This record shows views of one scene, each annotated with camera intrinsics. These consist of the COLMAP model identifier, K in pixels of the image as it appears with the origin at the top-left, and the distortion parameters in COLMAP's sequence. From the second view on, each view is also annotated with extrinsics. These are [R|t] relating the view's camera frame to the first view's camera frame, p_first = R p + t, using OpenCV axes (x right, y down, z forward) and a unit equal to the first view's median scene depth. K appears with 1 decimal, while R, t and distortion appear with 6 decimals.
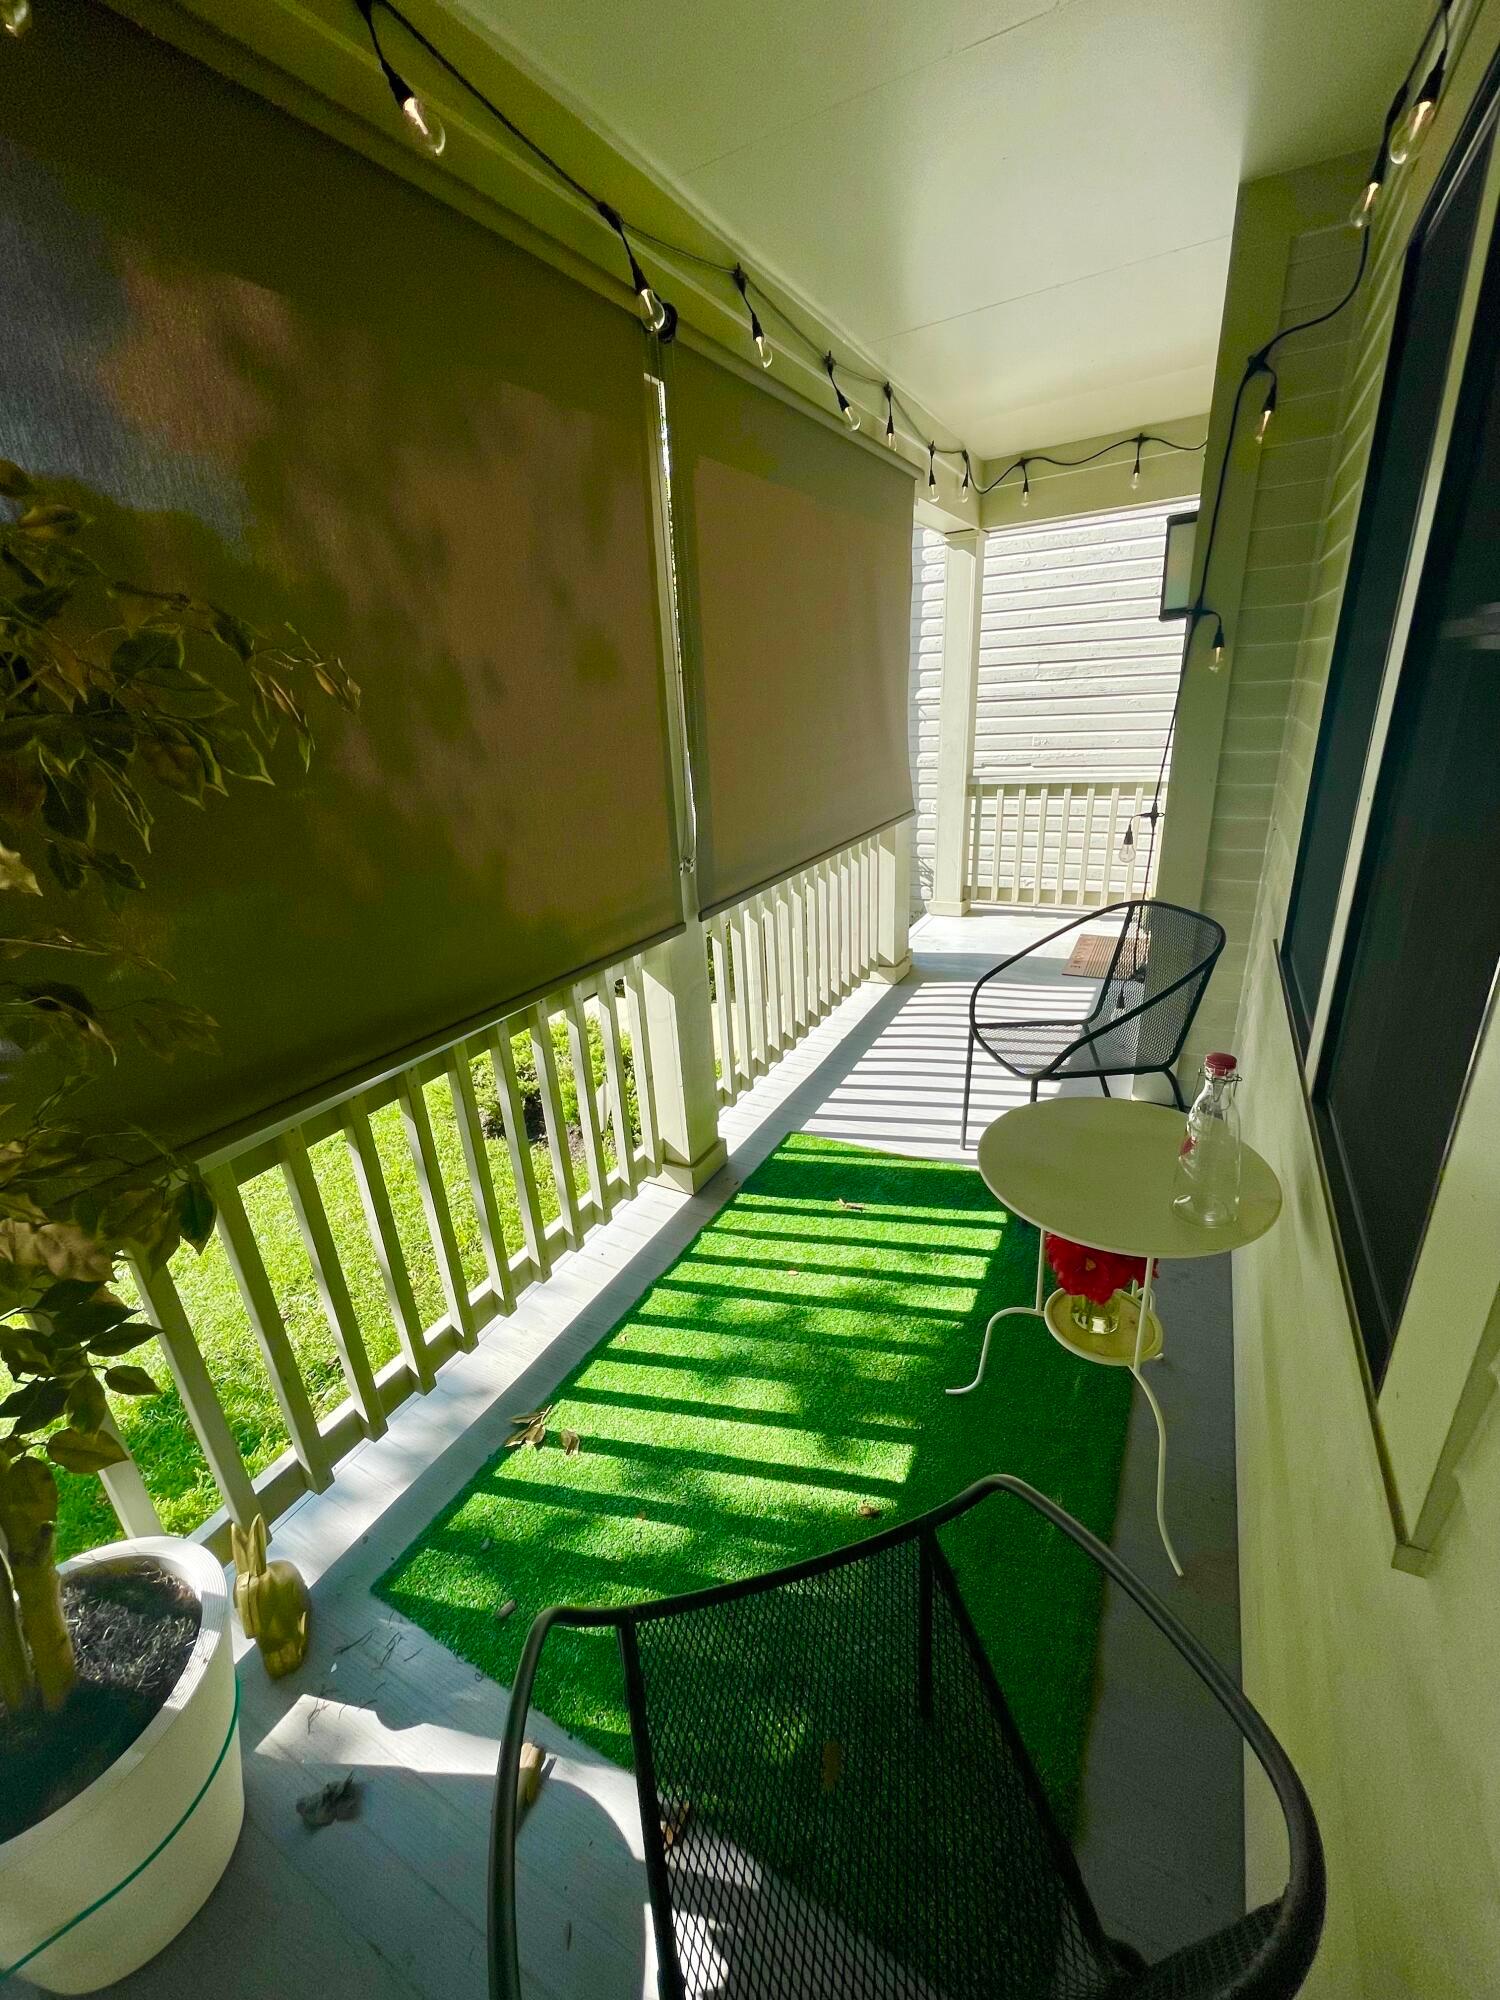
lens RADIAL K [[807.9, 0, 753.5], [0, 807.9, 987.8], [0, 0, 1]] dist [0.000550, -0.000456]
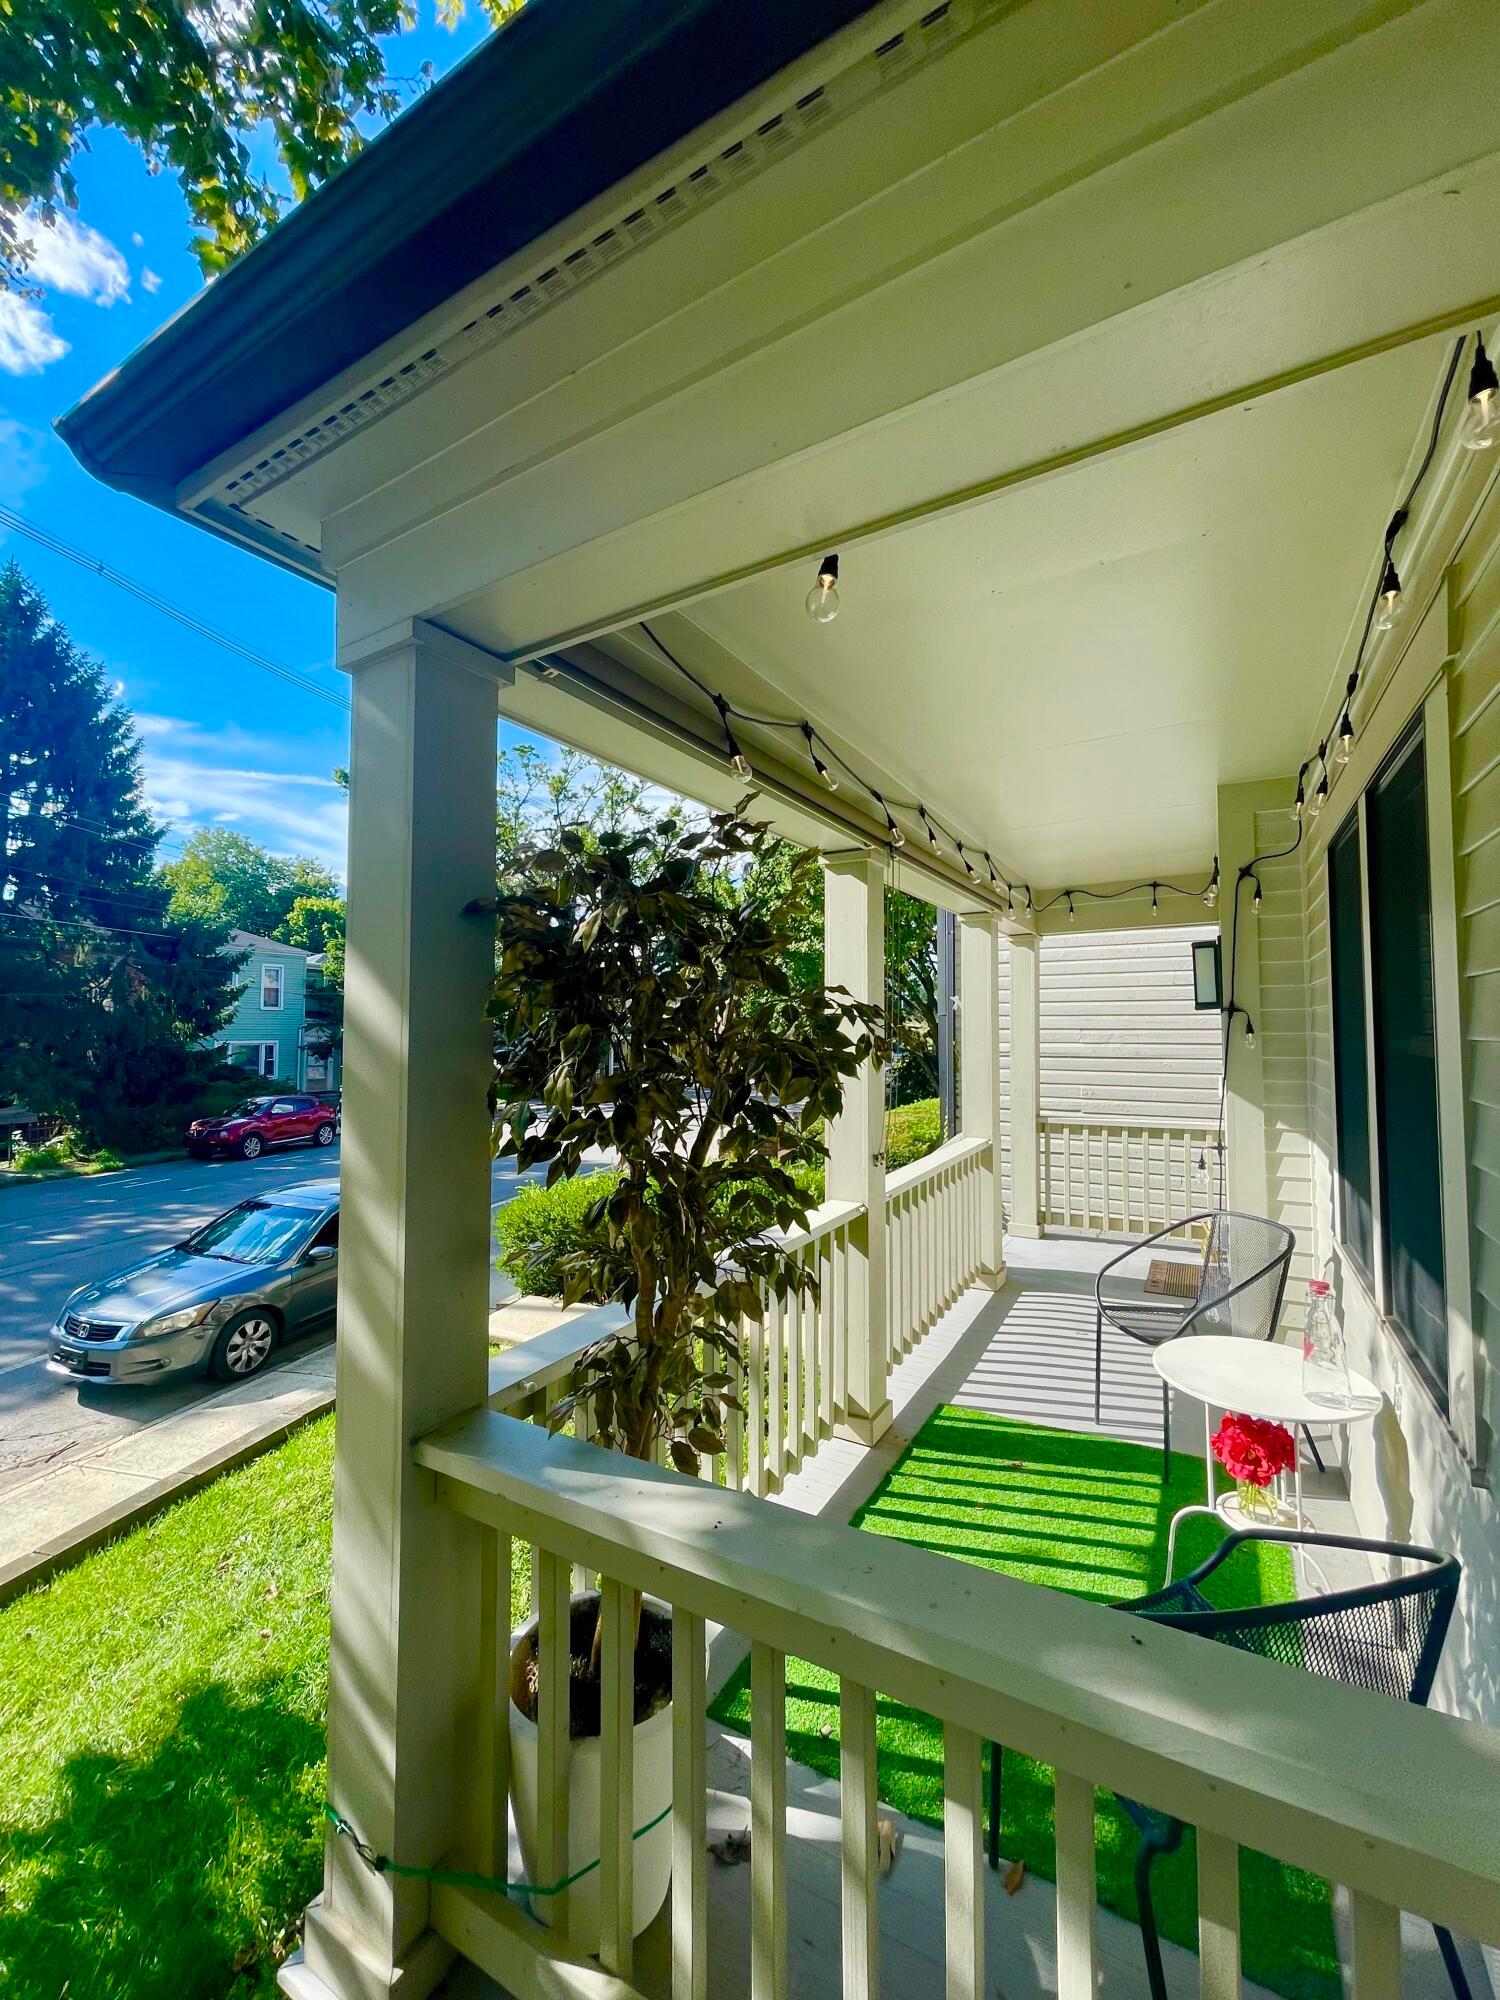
lens RADIAL K [[807.9, 0, 753.5], [0, 807.9, 987.8], [0, 0, 1]] dist [0.000550, -0.000456]
pose [[0.997931, 0.055841, -0.031875, -0.223458], [-0.063894, 0.916696, -0.394444, 0.109698], [0.007193, 0.395665, 0.918367, -0.305375]]
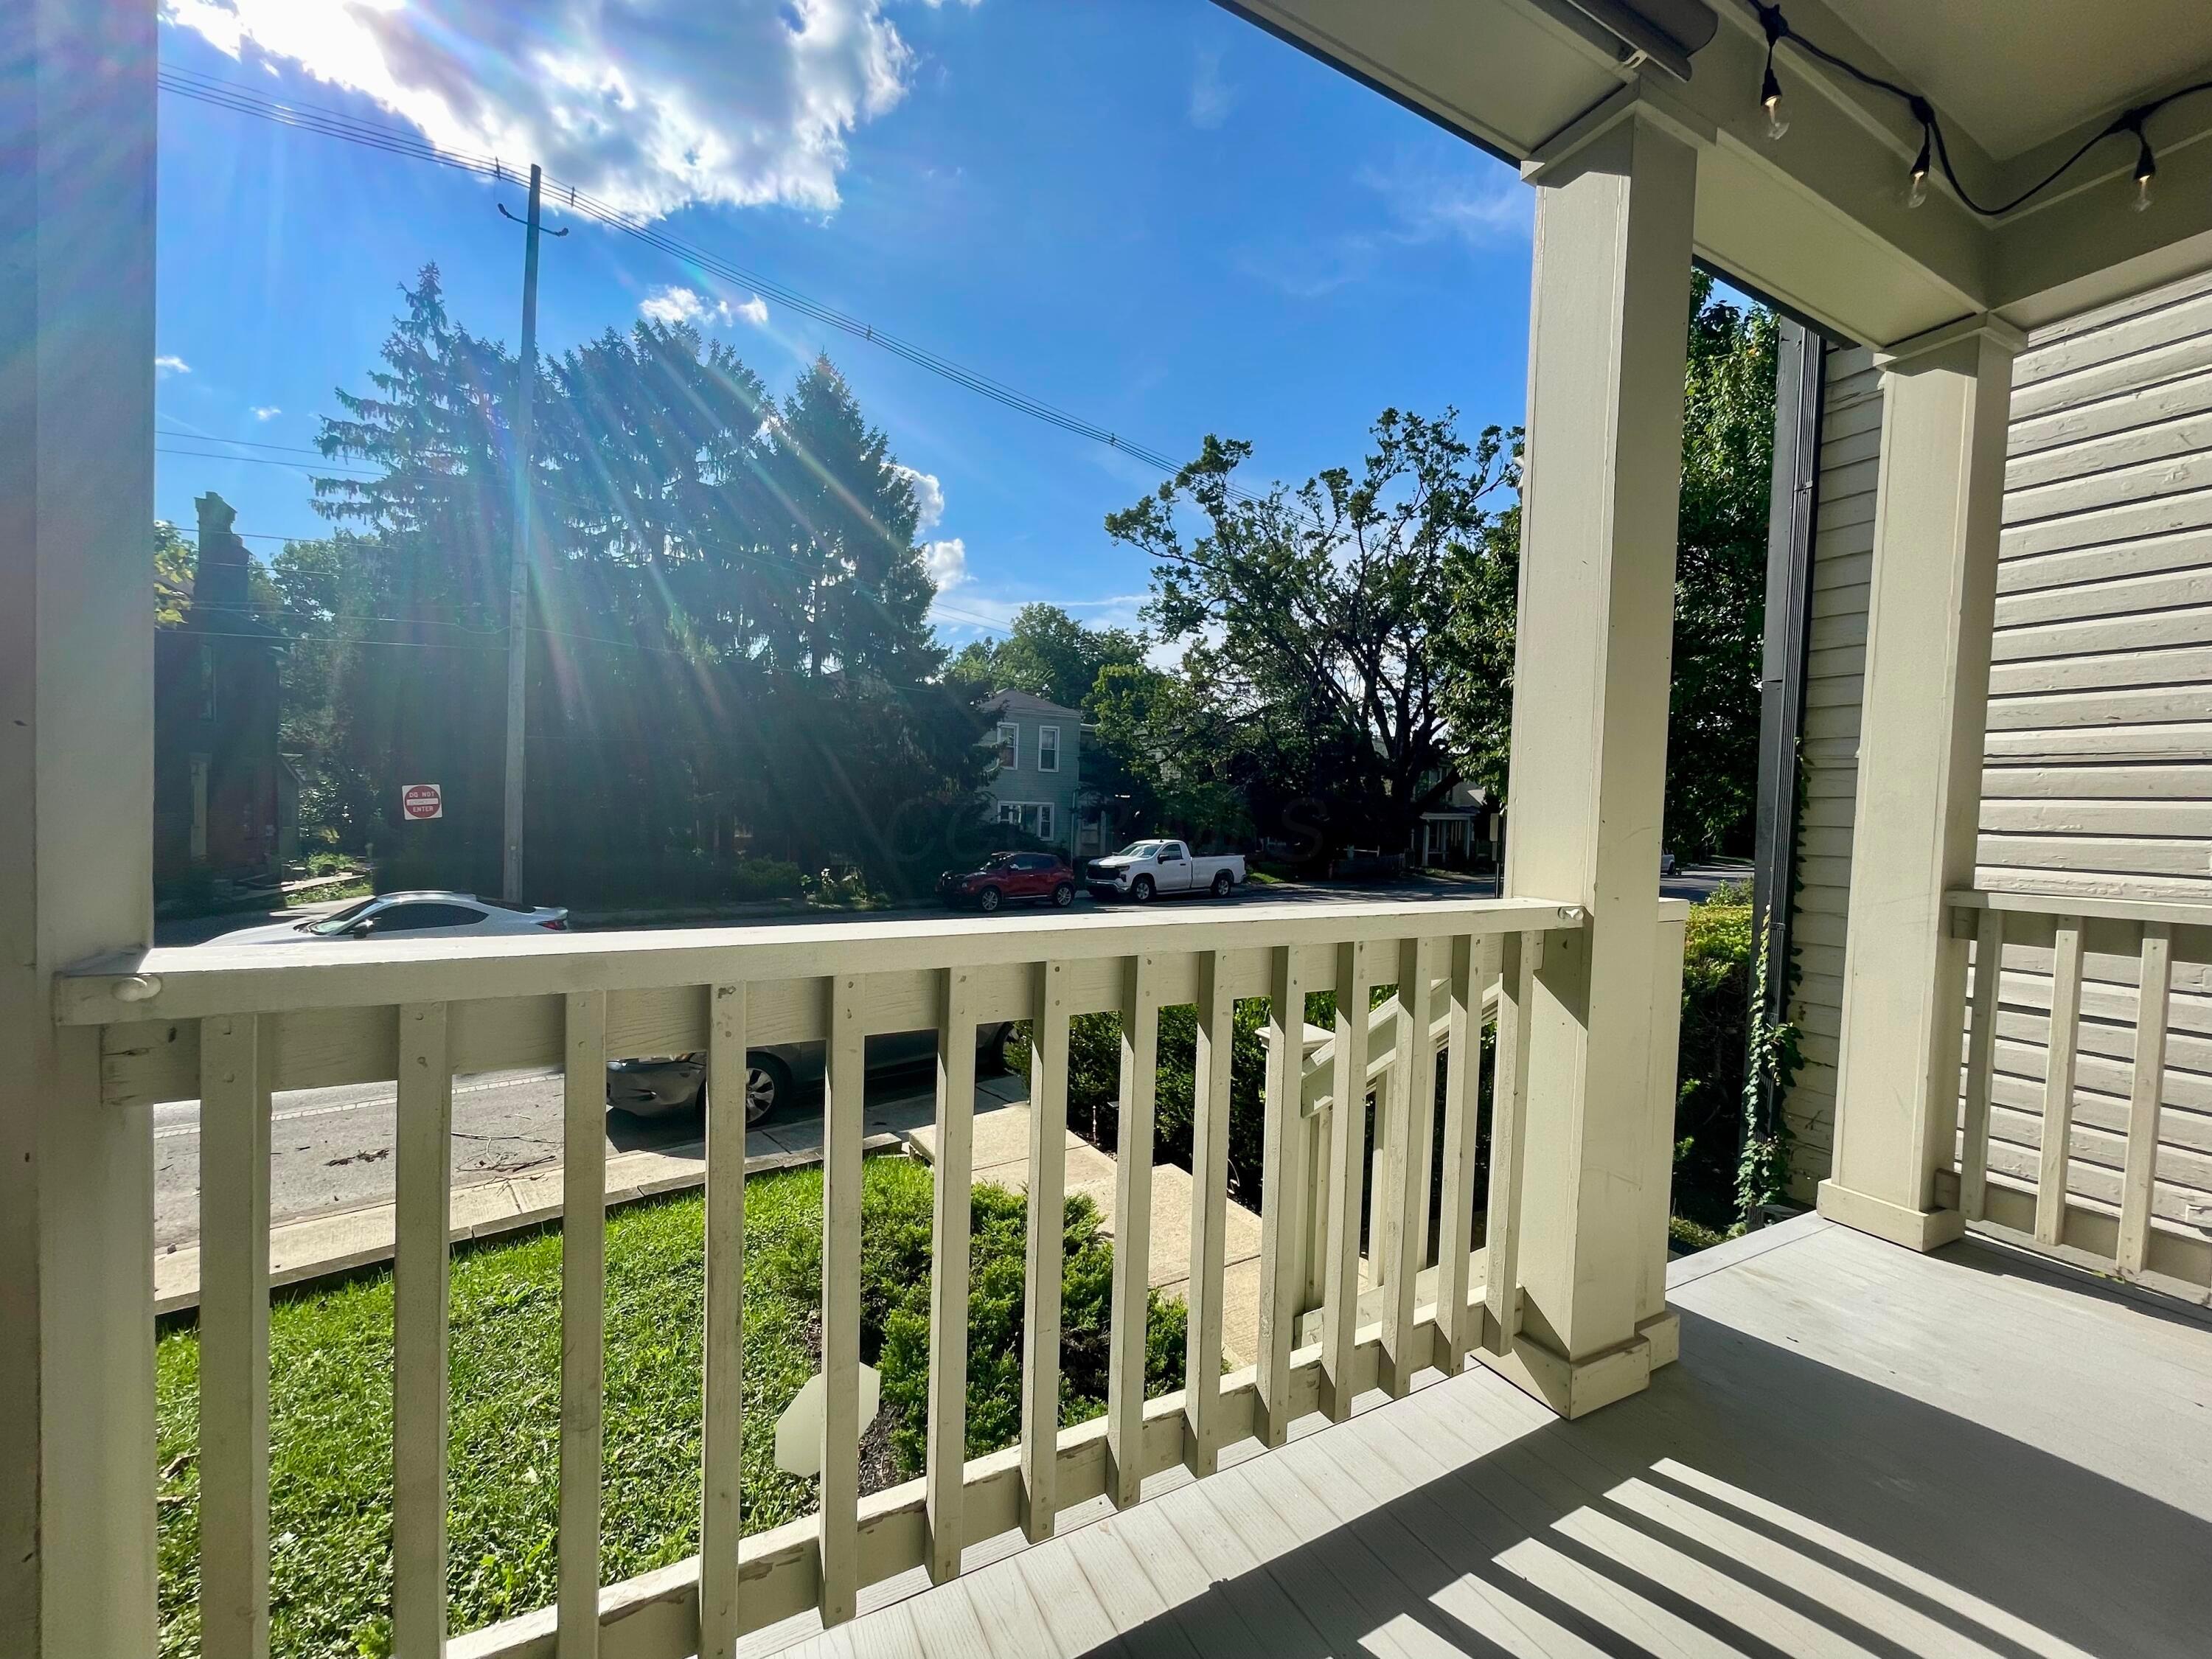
lens RADIAL K [[893.6, 0, 1106.0], [0, 893.6, 829.5], [0, 0, 1]] dist [0.000550, -0.000456]
pose [[0.824373, 0.096283, -0.557798, 0.299204], [-0.268790, 0.933825, -0.236055, -0.135673], [0.498158, 0.344528, 0.795700, 0.797281]]
